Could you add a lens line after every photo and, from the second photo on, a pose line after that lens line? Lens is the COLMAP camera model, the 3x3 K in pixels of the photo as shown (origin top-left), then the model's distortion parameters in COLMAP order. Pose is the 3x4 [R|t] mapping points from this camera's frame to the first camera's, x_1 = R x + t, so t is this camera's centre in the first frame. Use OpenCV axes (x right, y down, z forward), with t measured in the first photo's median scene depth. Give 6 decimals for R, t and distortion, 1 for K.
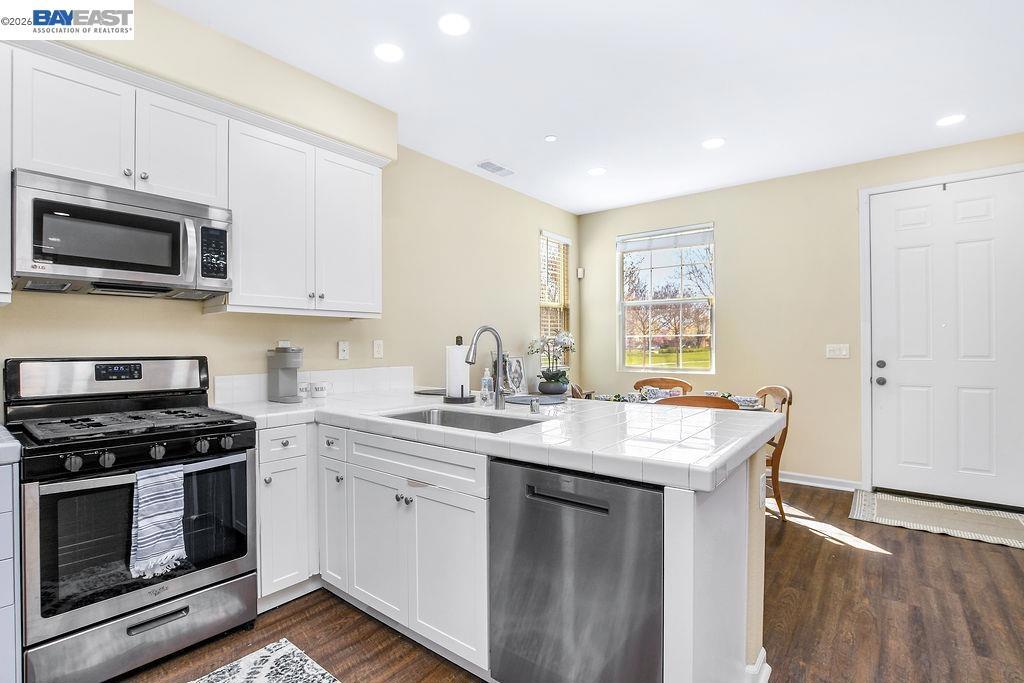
lens RADIAL K [[481.4, 0, 502.7], [0, 481.4, 347.5], [0, 0, 1]] dist [-0.022923, 0.000878]
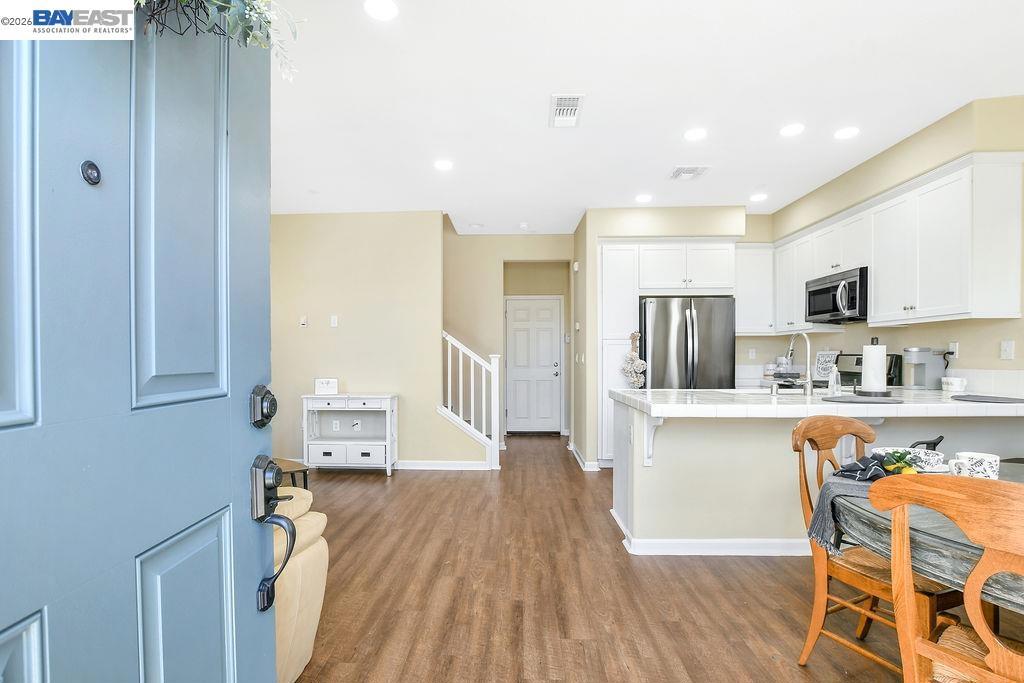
lens RADIAL K [[481.4, 0, 516.0], [0, 481.4, 359.9], [0, 0, 1]] dist [-0.022923, 0.000878]
pose [[-0.785786, 0.010310, -0.618413, 1.474922], [0.003011, 0.999913, 0.012843, 0.014907], [0.618492, 0.008230, -0.785748, 1.614421]]
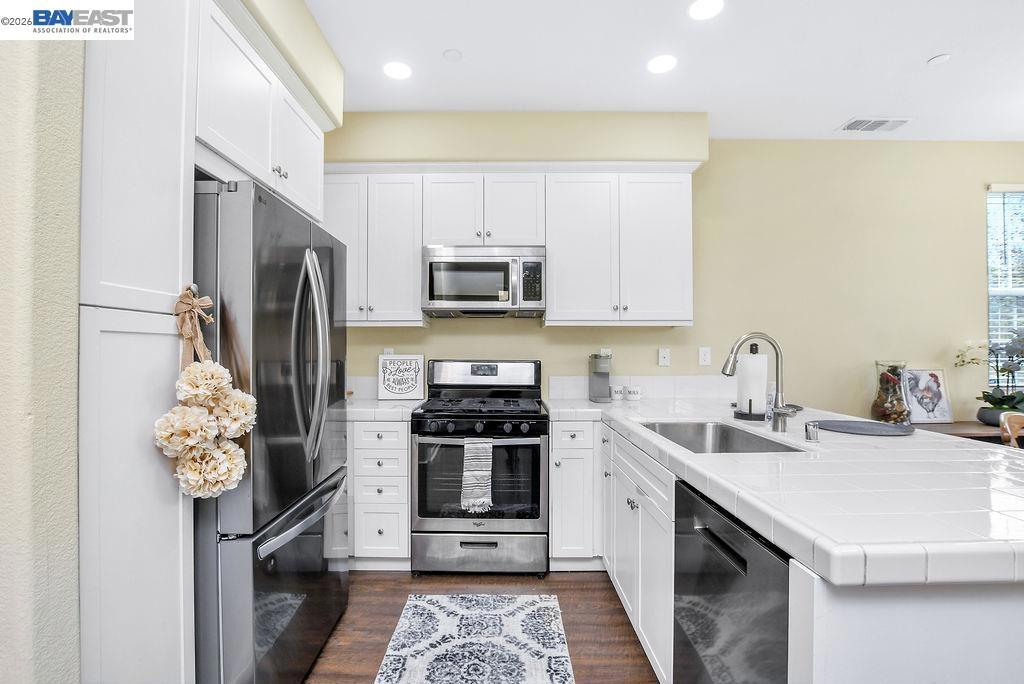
lens RADIAL K [[477.7, 0, 506.5], [0, 477.7, 348.7], [0, 0, 1]] dist [-0.037793, 0.003043]
pose [[0.619995, 0.002761, -0.784601, 0.371957], [-0.007019, 0.999973, -0.002028, -0.011118], [0.784574, 0.006765, 0.619998, 0.140109]]
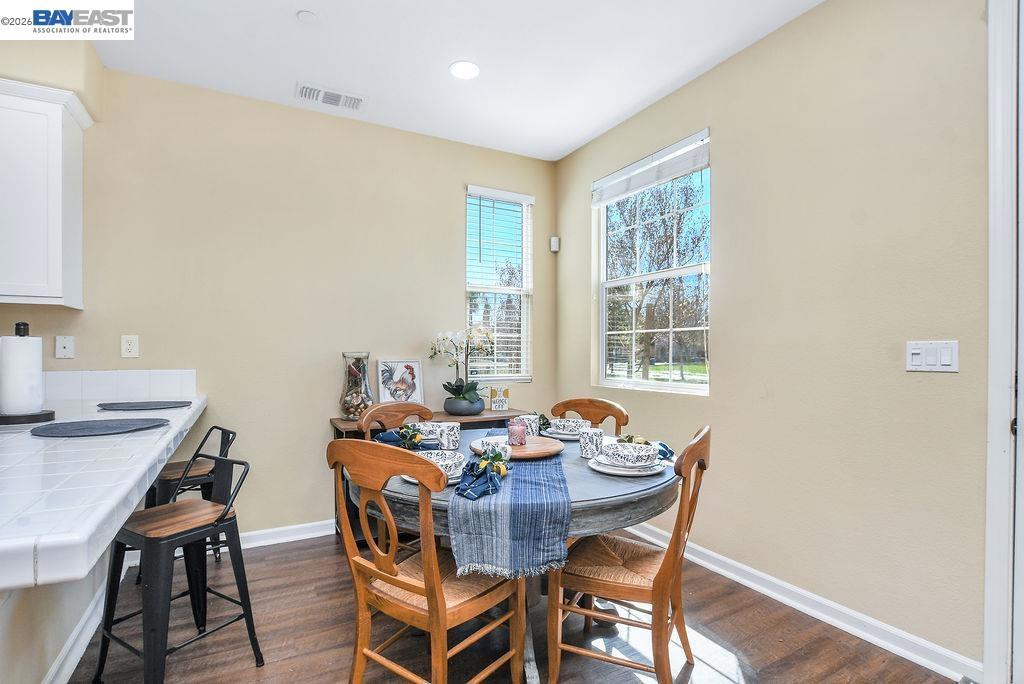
lens RADIAL K [[477.7, 0, 517.0], [0, 477.7, 360.7], [0, 0, 1]] dist [-0.037793, 0.003043]
pose [[0.924233, 0.013060, -0.381606, 0.937810], [-0.009130, 0.999885, 0.012107, 0.017983], [0.381721, -0.007705, 0.924246, 0.830189]]
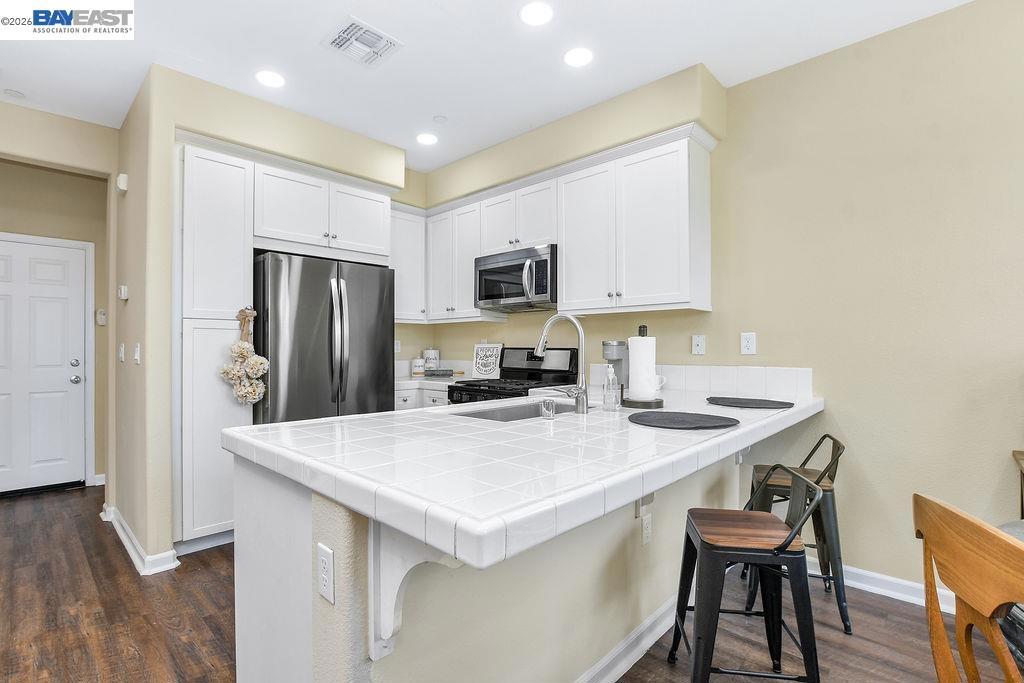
lens RADIAL K [[481.4, 0, 498.8], [0, 481.4, 346.9], [0, 0, 1]] dist [-0.022923, 0.000878]
pose [[-0.098695, 0.002360, -0.995115, 0.891468], [-0.005583, 0.999980, 0.002926, 0.013820], [0.995102, 0.005844, -0.098680, 1.017779]]
